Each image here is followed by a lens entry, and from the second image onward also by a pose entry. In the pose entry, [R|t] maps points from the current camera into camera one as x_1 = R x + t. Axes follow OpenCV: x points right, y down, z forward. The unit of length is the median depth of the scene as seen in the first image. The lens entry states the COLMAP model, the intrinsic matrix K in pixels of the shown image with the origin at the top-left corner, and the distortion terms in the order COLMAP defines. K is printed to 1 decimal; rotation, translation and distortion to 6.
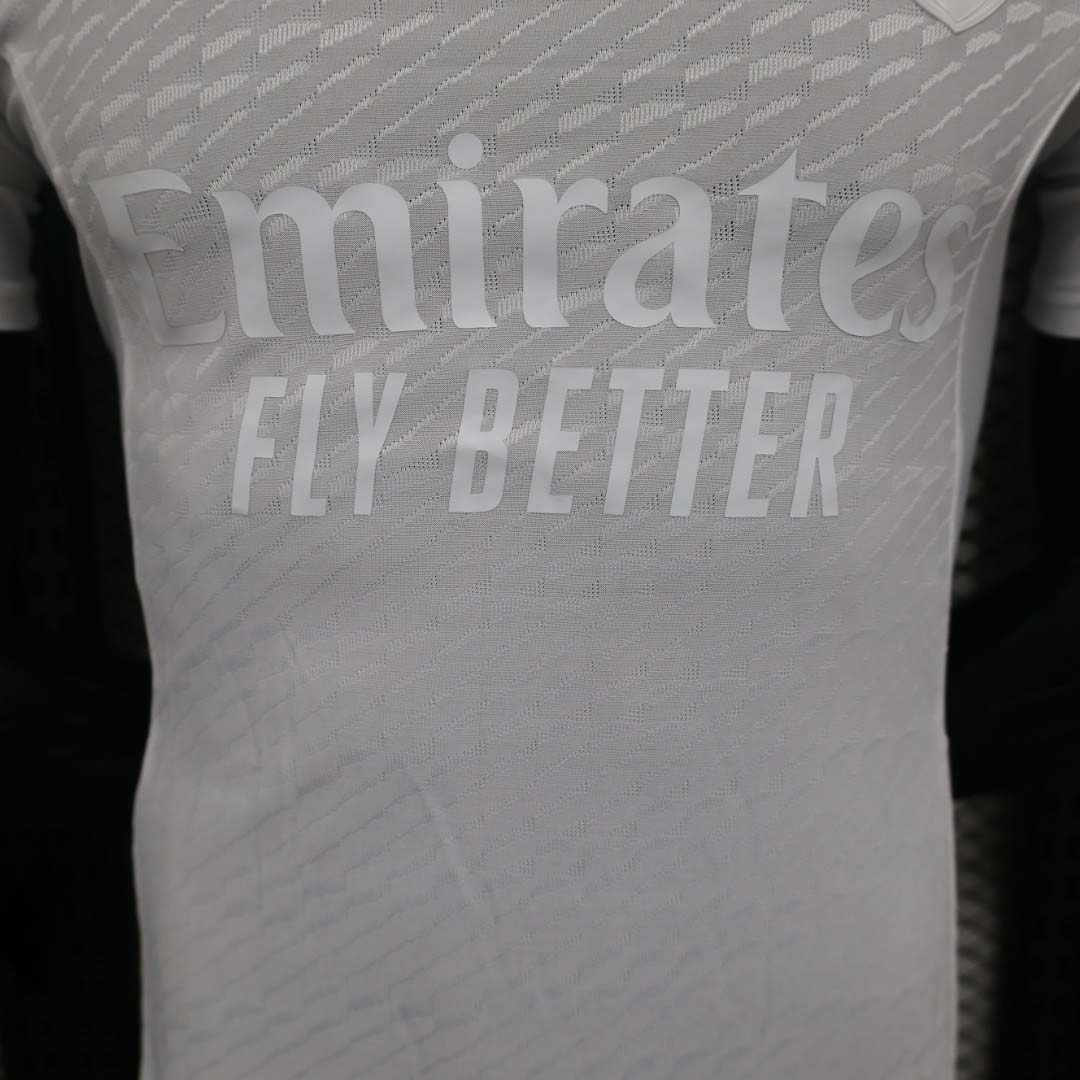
lens RADIAL K [[1077.3, 0, 537.9], [0, 1077.3, 539.6], [0, 0, 1]] dist [-0.018795, 0.008614]
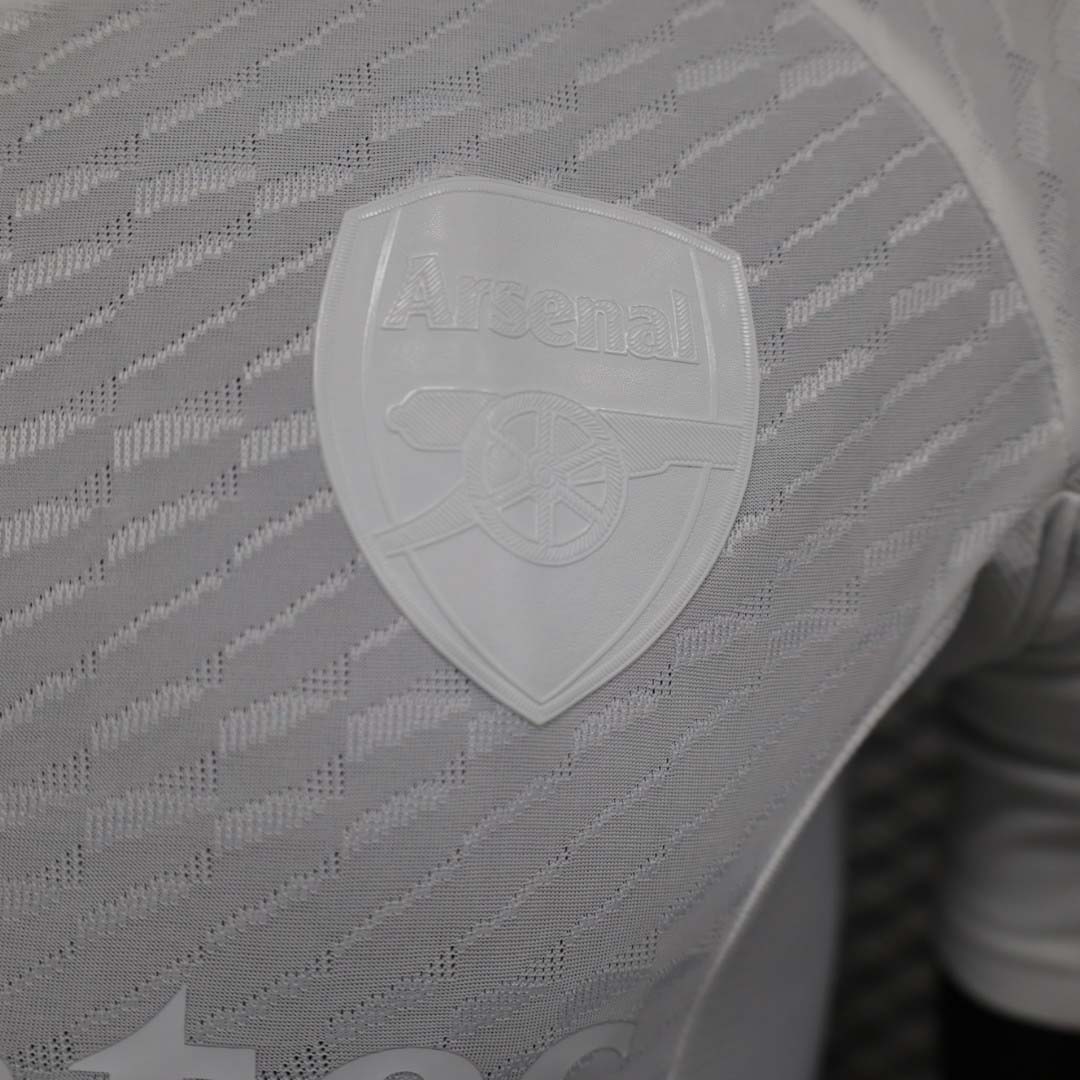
lens RADIAL K [[1534.9, 0, 540.3], [0, 1534.9, 564.5], [0, 0, 1]] dist [-0.018673, -0.024639]
pose [[0.999811, 0.019437, -0.000035, 0.377507], [-0.019402, 0.997893, -0.061919, -0.487940], [-0.001168, 0.061908, 0.998081, 0.292458]]
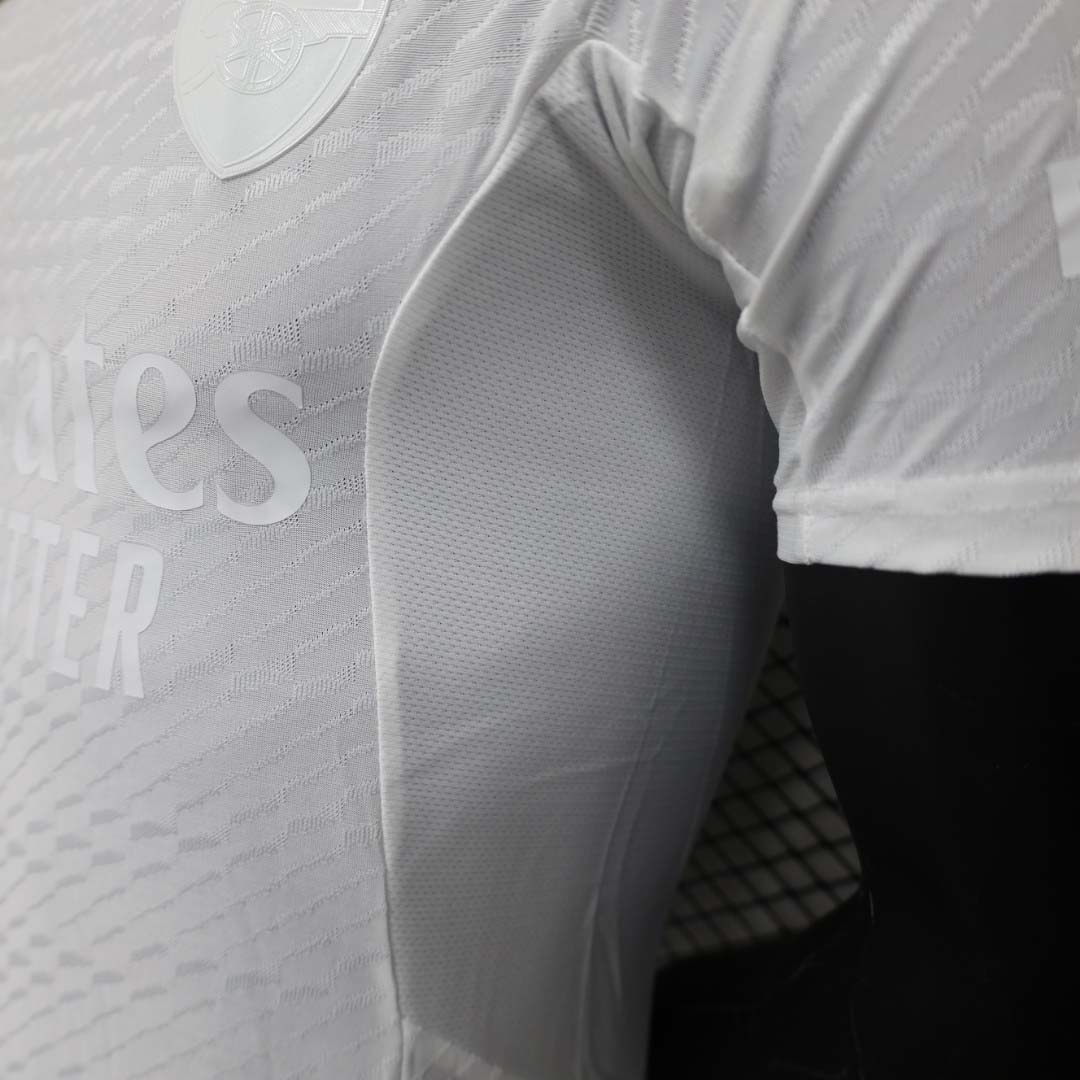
lens RADIAL K [[1077.3, 0, 537.9], [0, 1077.3, 539.6], [0, 0, 1]] dist [-0.018795, 0.008614]
pose [[0.740892, 0.141020, -0.656652, 1.157641], [-0.203633, 0.978852, -0.019542, -0.214962], [0.640009, 0.148195, 0.753940, 0.533715]]
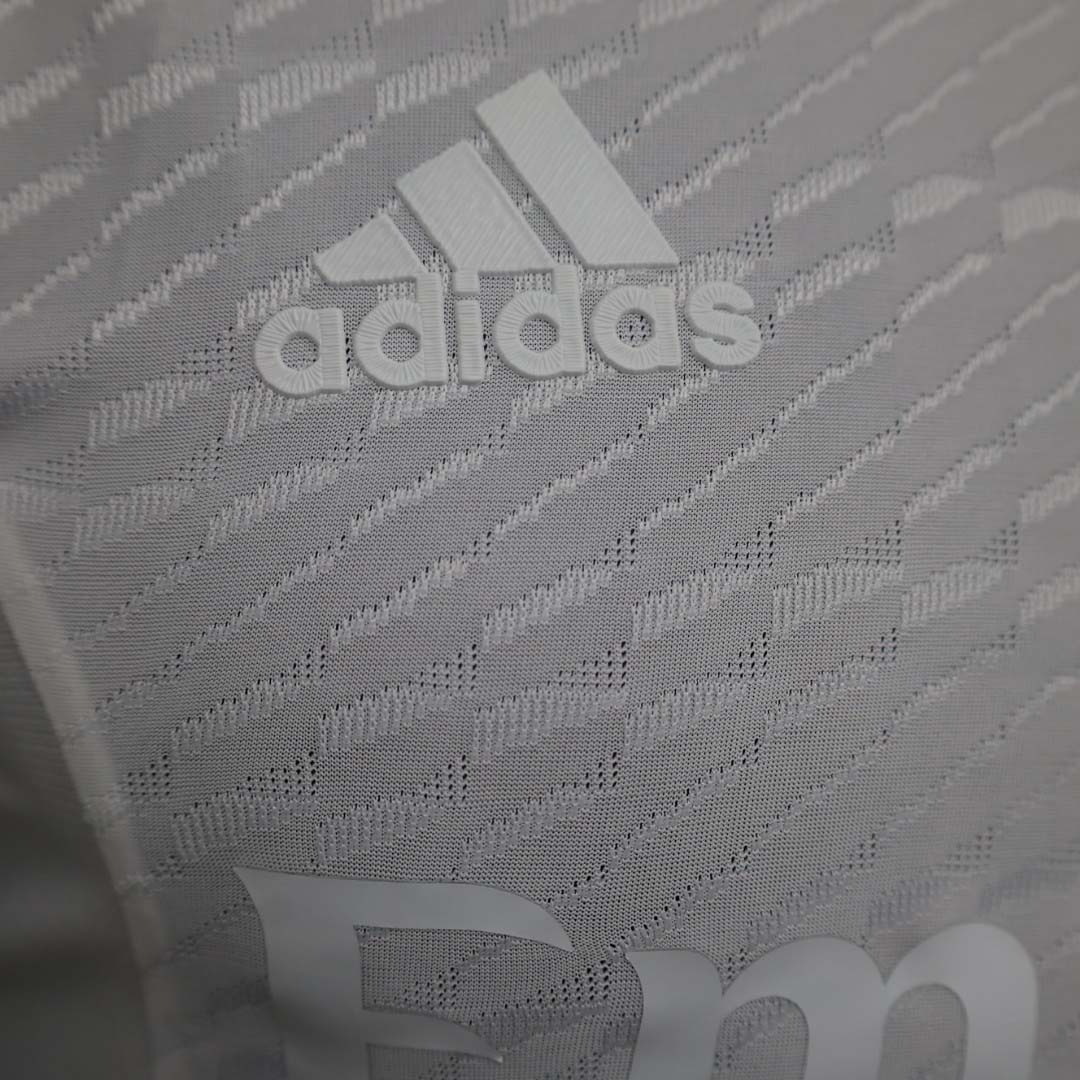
lens RADIAL K [[1534.9, 0, 540.3], [0, 1534.9, 564.5], [0, 0, 1]] dist [-0.018673, -0.024639]
pose [[0.934620, 0.037095, 0.353708, -0.539337], [-0.021607, 0.998631, -0.047637, -0.436542], [-0.354990, 0.036879, 0.934142, 0.457132]]
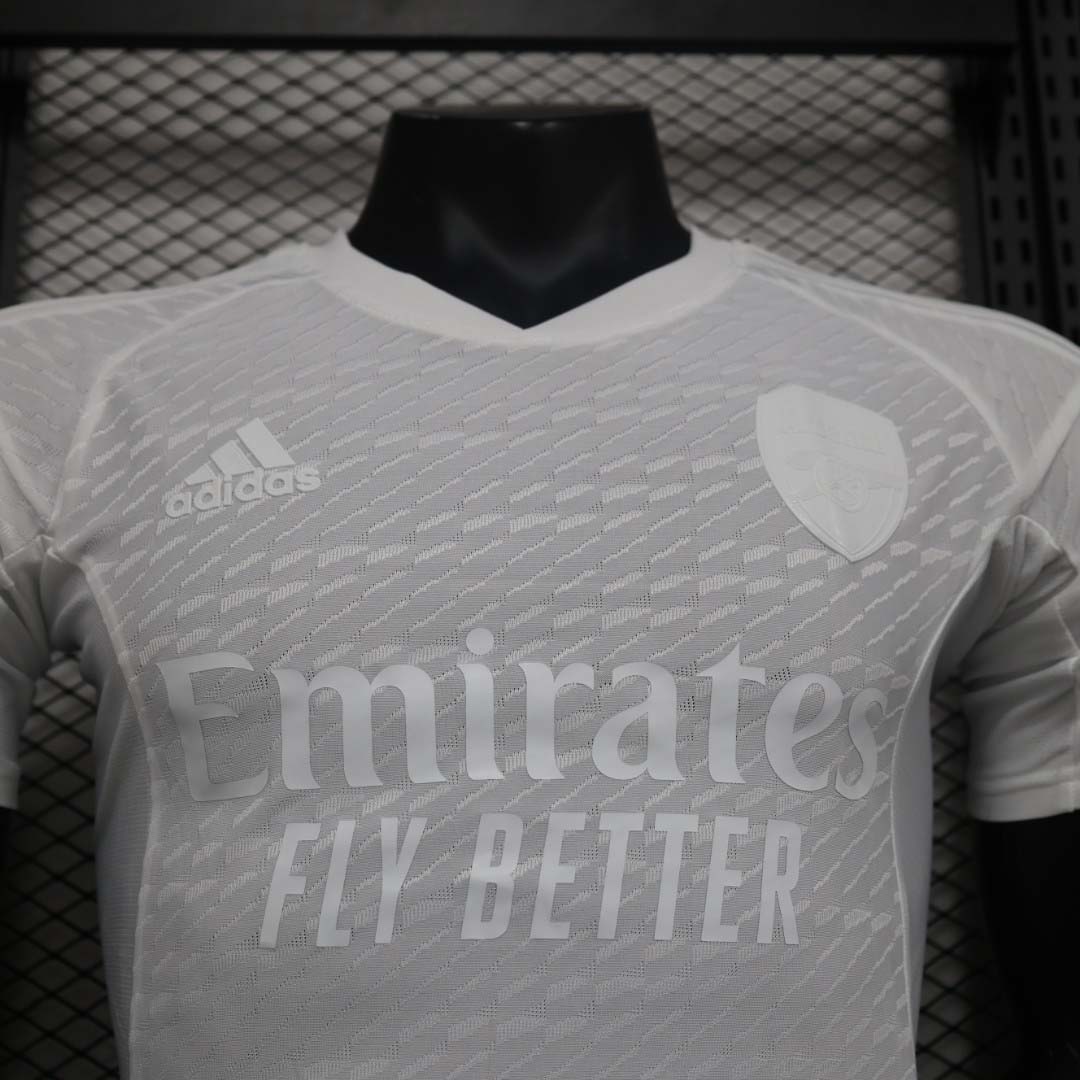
lens RADIAL K [[1534.9, 0, 540.3], [0, 1534.9, 564.5], [0, 0, 1]] dist [-0.018673, -0.024639]
pose [[0.995823, 0.018030, 0.089506, -0.155330], [0.021519, 0.906345, -0.421990, 0.307610], [-0.088731, 0.422153, 0.902172, -0.646396]]
